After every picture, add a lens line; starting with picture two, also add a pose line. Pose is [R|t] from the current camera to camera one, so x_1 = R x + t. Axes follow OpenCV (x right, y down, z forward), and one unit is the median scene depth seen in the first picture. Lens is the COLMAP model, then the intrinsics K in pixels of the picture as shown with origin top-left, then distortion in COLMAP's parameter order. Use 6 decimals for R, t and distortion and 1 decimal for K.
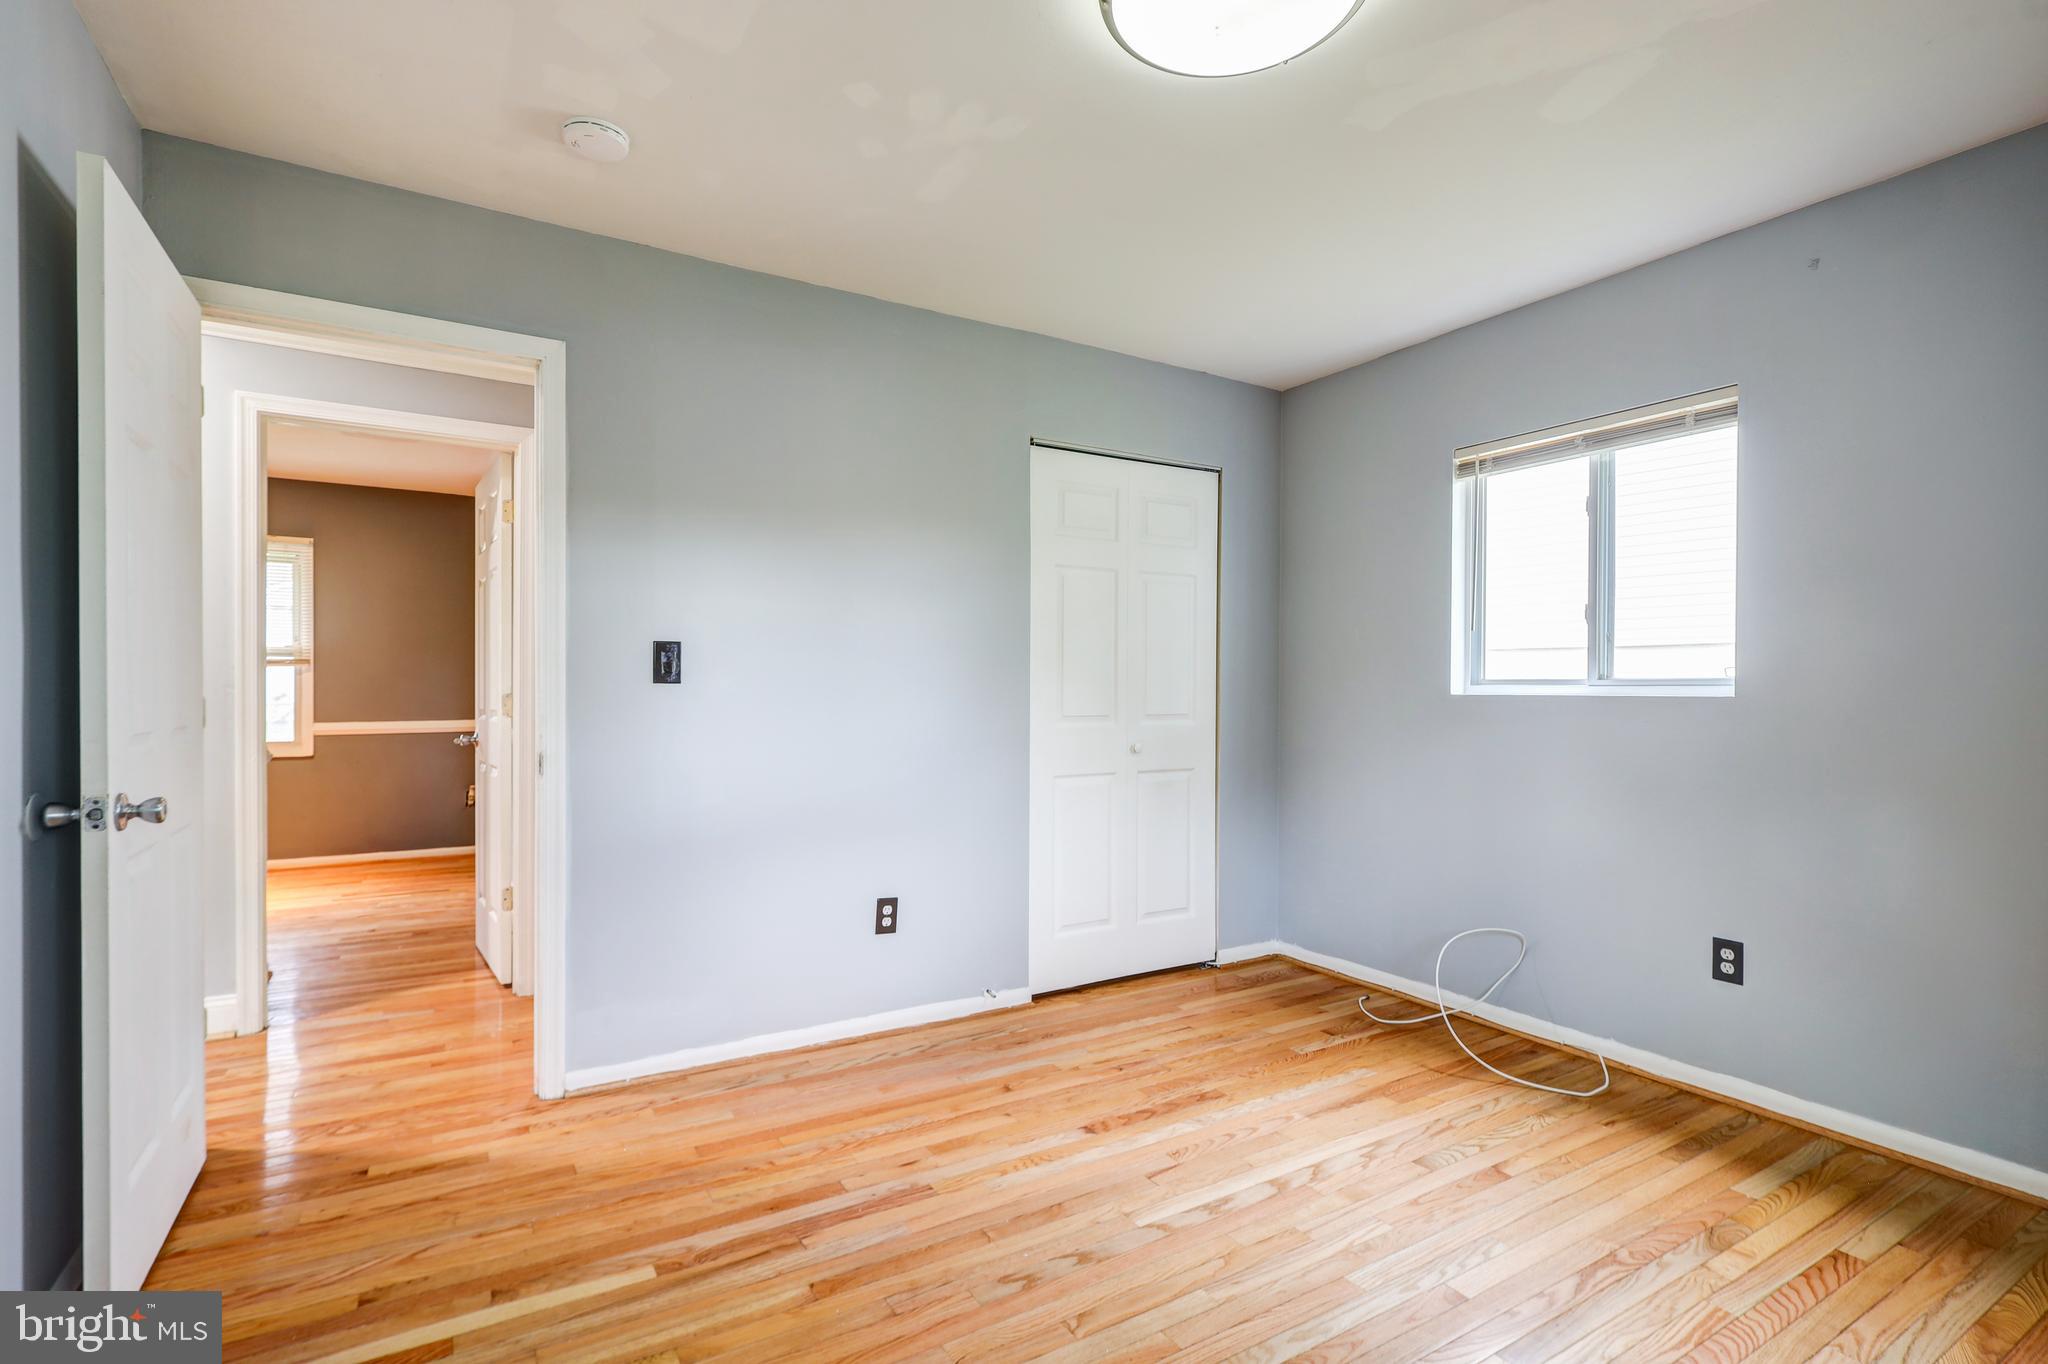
lens RADIAL K [[955.0, 0, 1016.4], [0, 955.0, 691.4], [0, 0, 1]] dist [-0.007880, 0.002852]
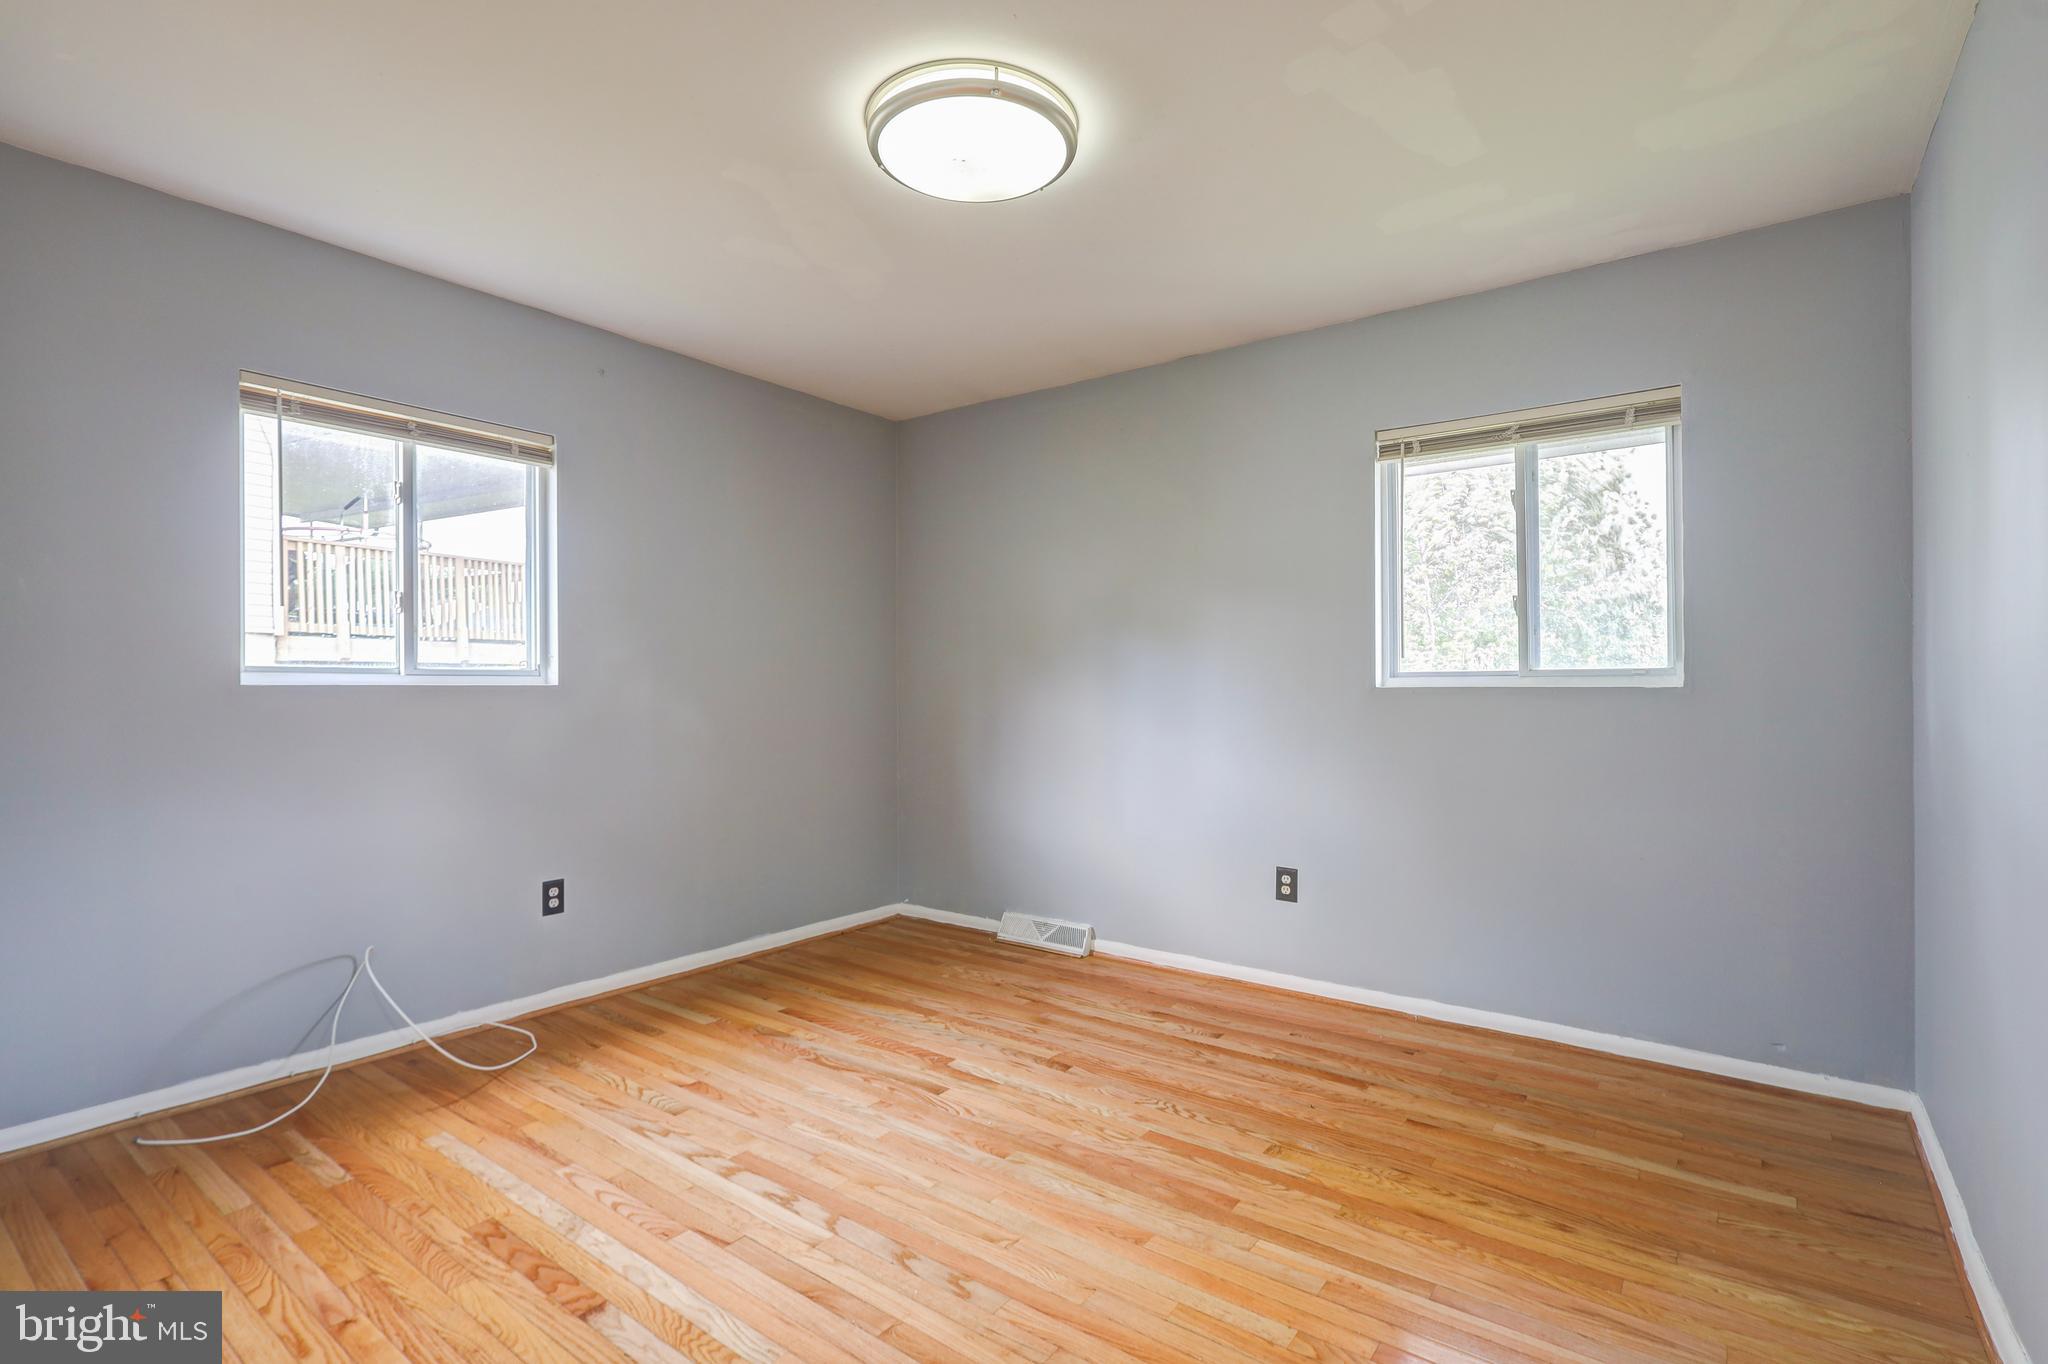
lens RADIAL K [[955.0, 0, 1020.7], [0, 955.0, 683.6], [0, 0, 1]] dist [-0.007880, 0.002852]
pose [[-0.374575, -0.006339, 0.927175, -0.685795], [-0.004172, 0.999978, 0.005152, -0.006278], [-0.927187, -0.001938, -0.374594, 0.969375]]
